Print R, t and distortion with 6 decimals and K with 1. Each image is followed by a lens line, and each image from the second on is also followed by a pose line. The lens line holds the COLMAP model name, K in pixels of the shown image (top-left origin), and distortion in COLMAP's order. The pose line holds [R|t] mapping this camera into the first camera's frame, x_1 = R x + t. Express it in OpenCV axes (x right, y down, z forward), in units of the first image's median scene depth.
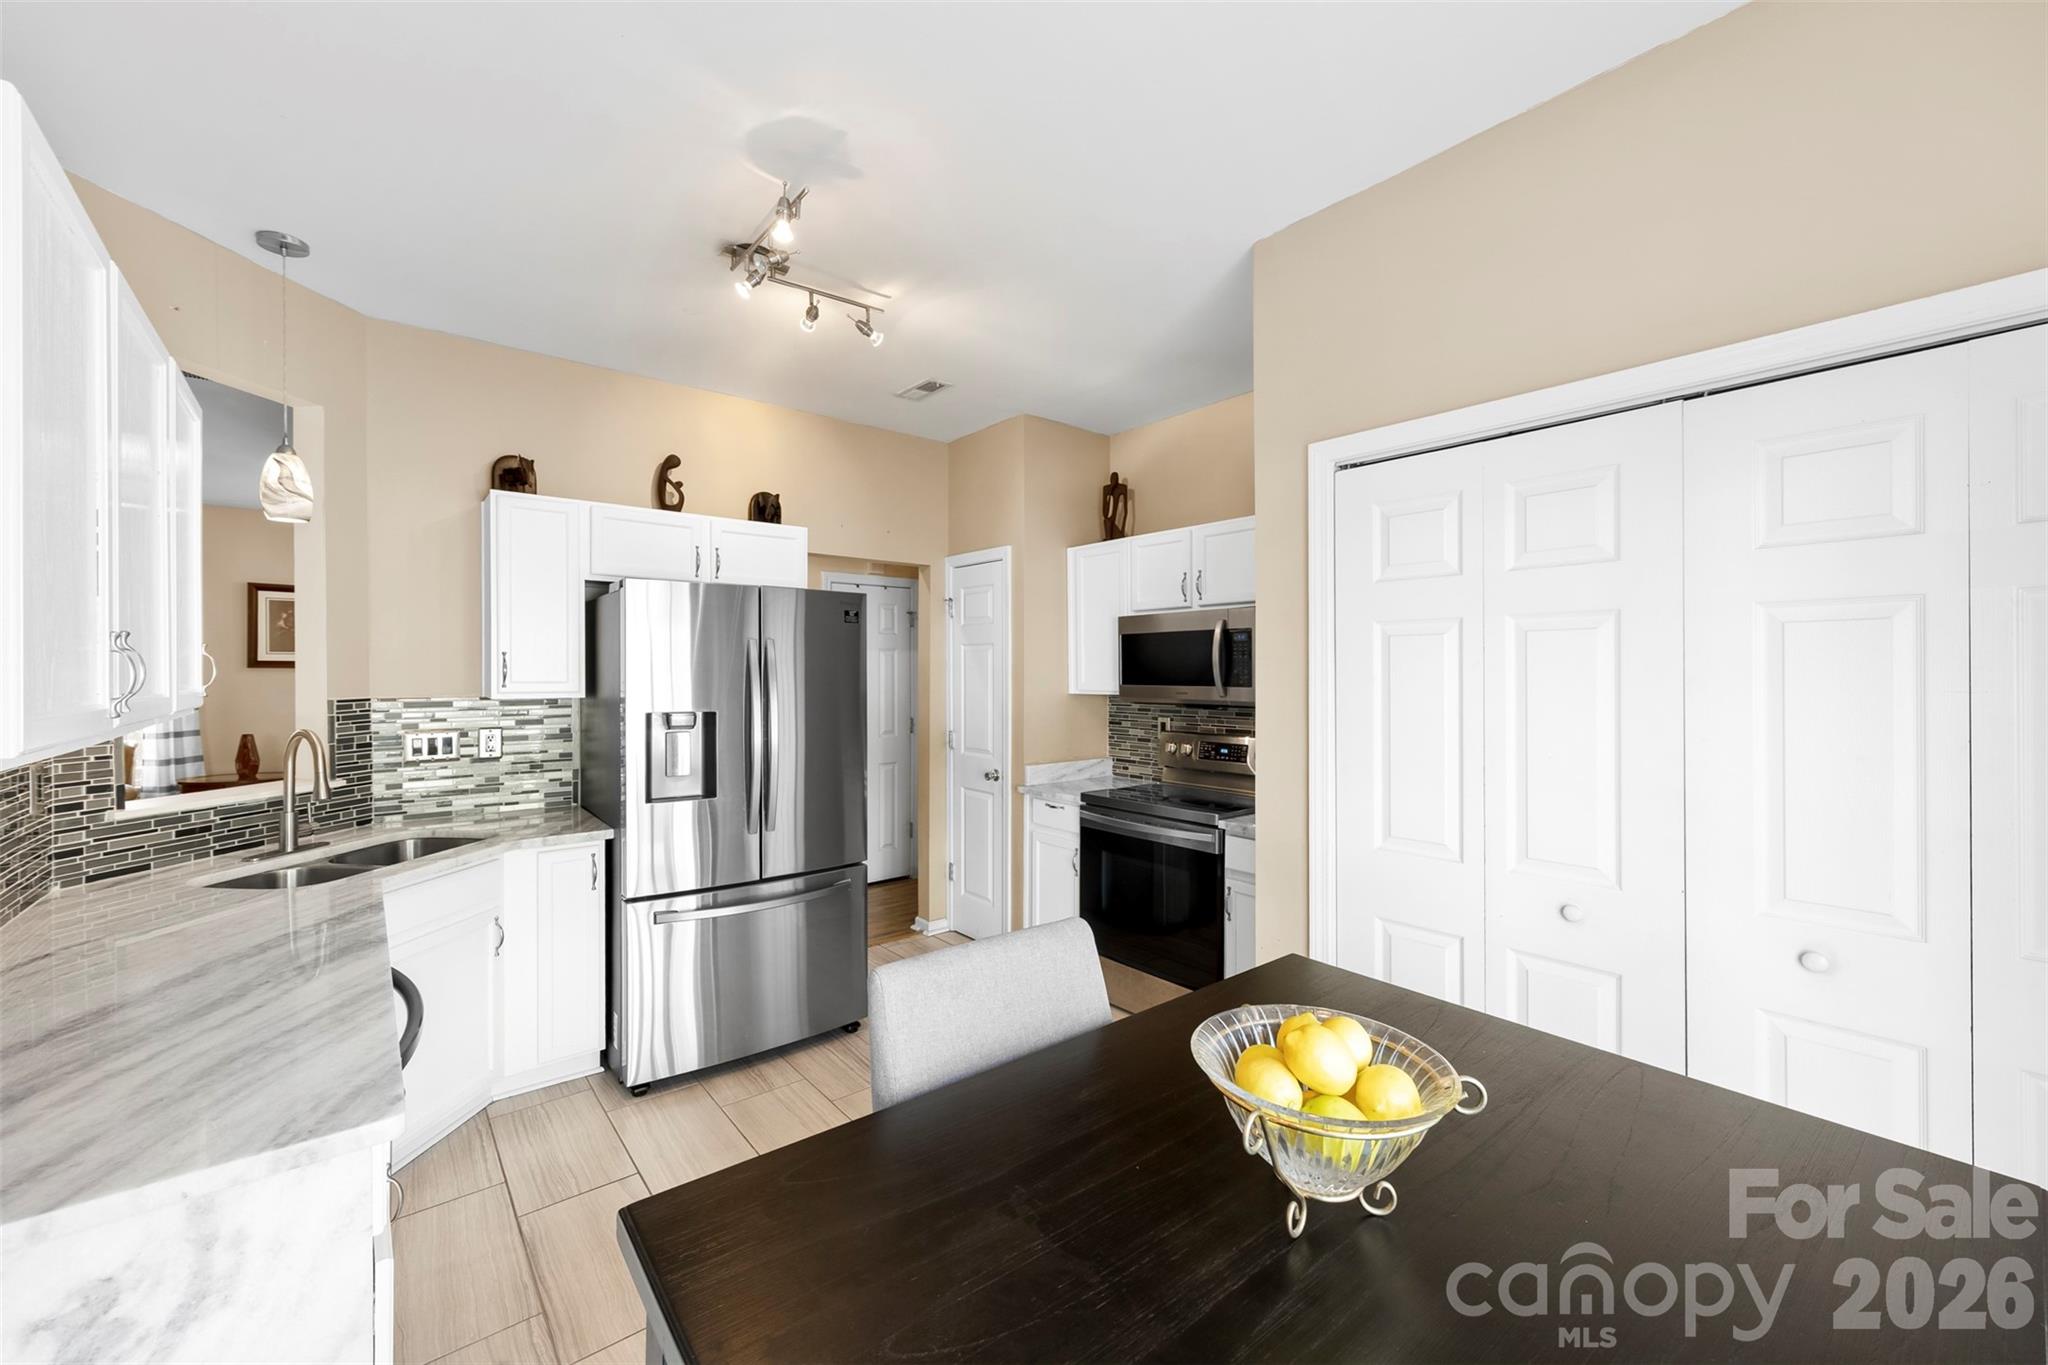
lens RADIAL K [[806.1, 0, 1020.5], [0, 806.1, 680.4], [0, 0, 1]] dist [0.003548, 0.000810]
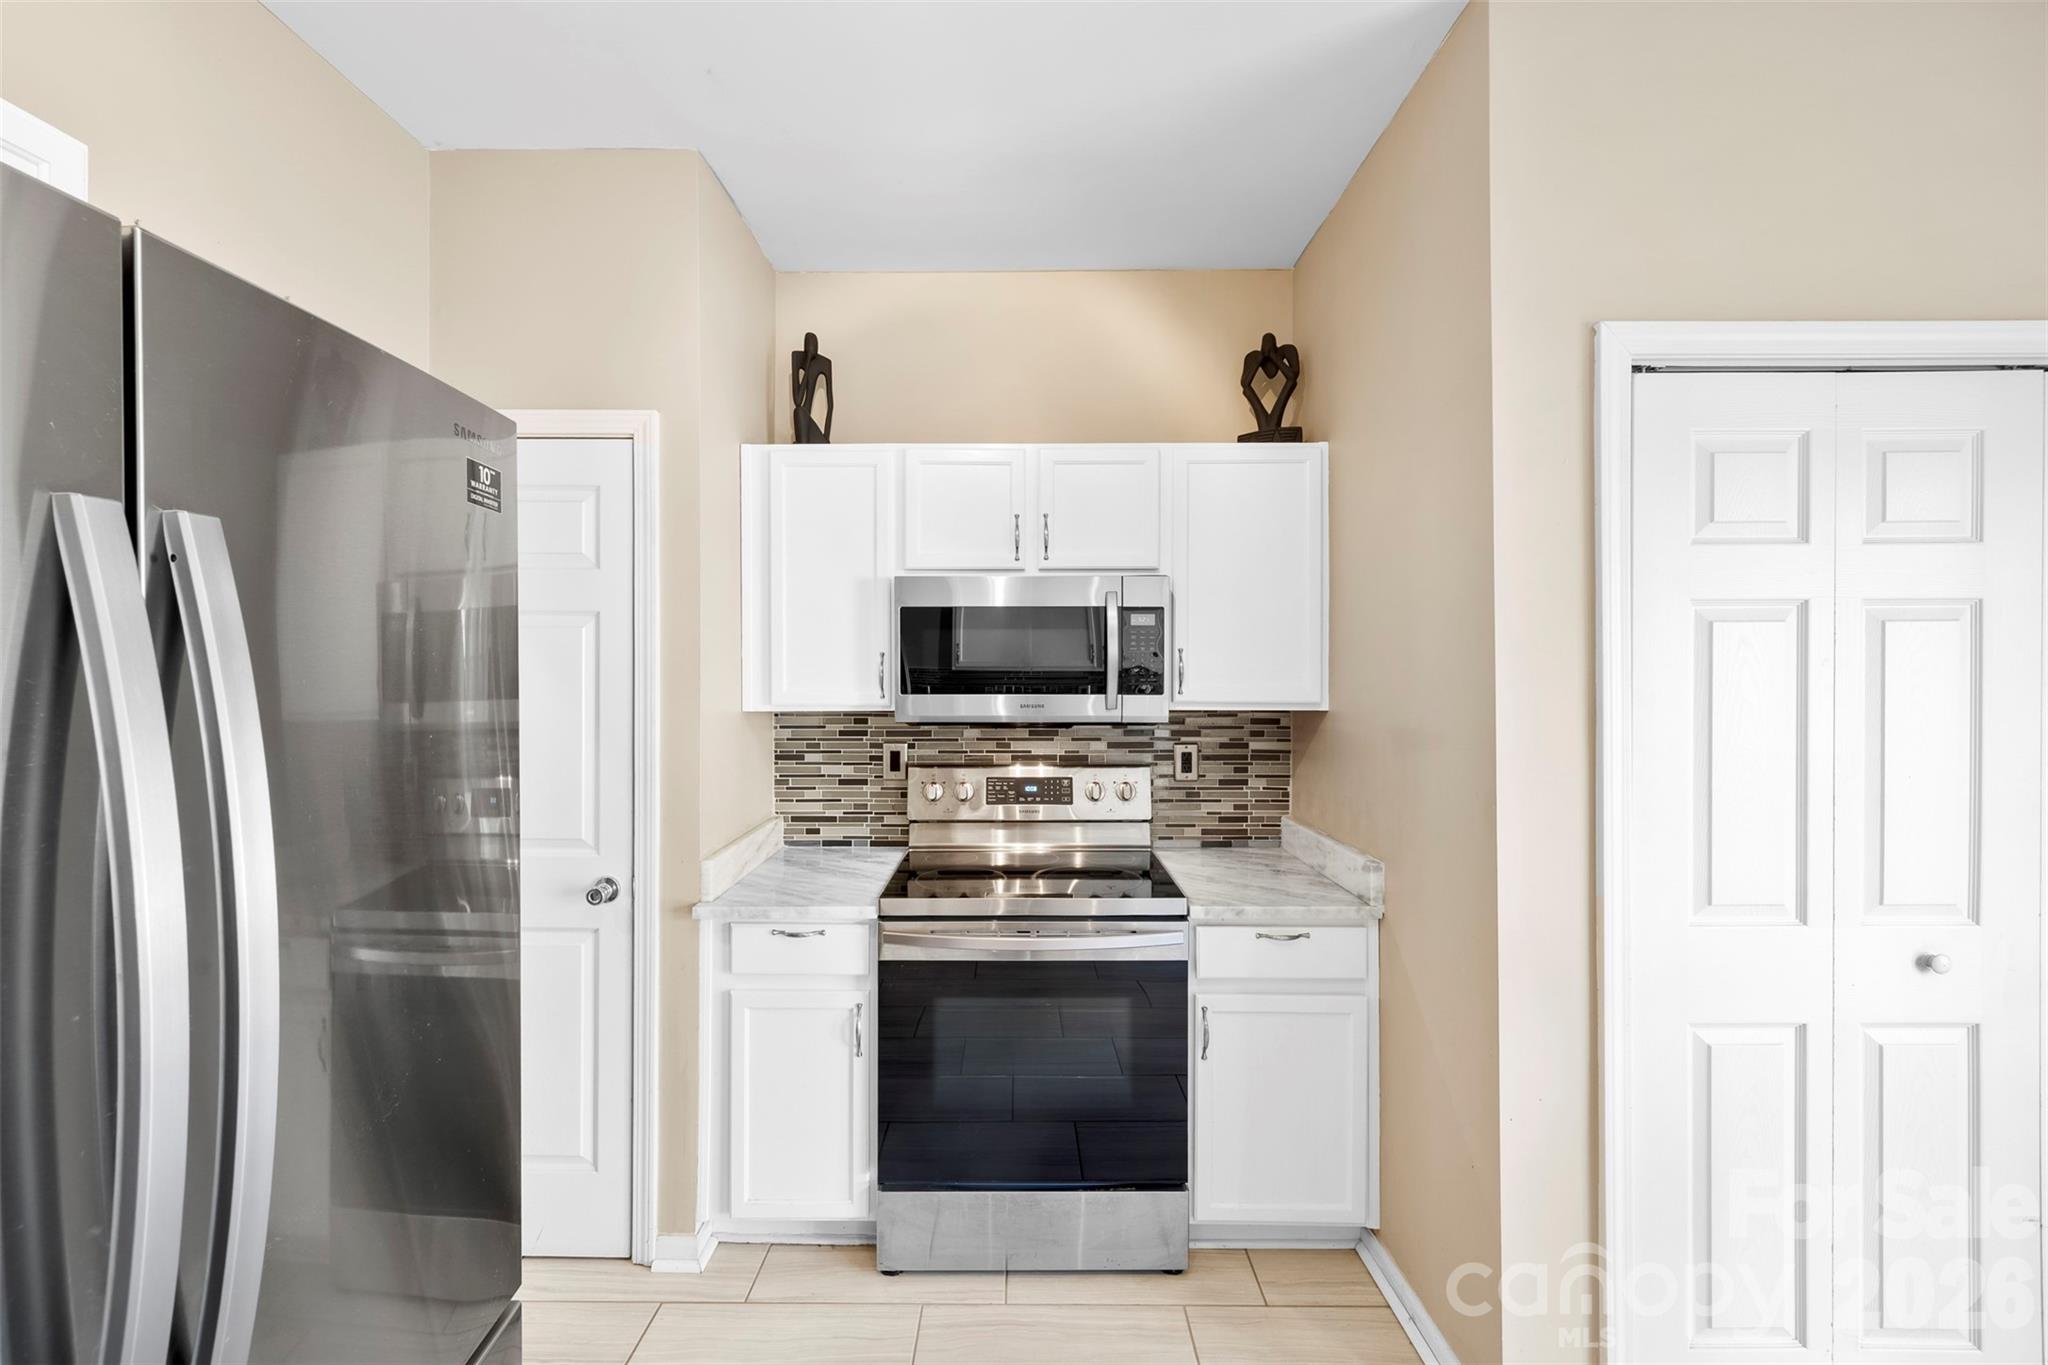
lens RADIAL K [[806.1, 0, 1028.7], [0, 806.1, 672.7], [0, 0, 1]] dist [0.003548, 0.000810]
pose [[0.643363, -0.002993, 0.765555, -0.238265], [0.007570, 0.999968, -0.002453, -0.007106], [-0.765524, 0.007373, 0.643365, 0.513788]]
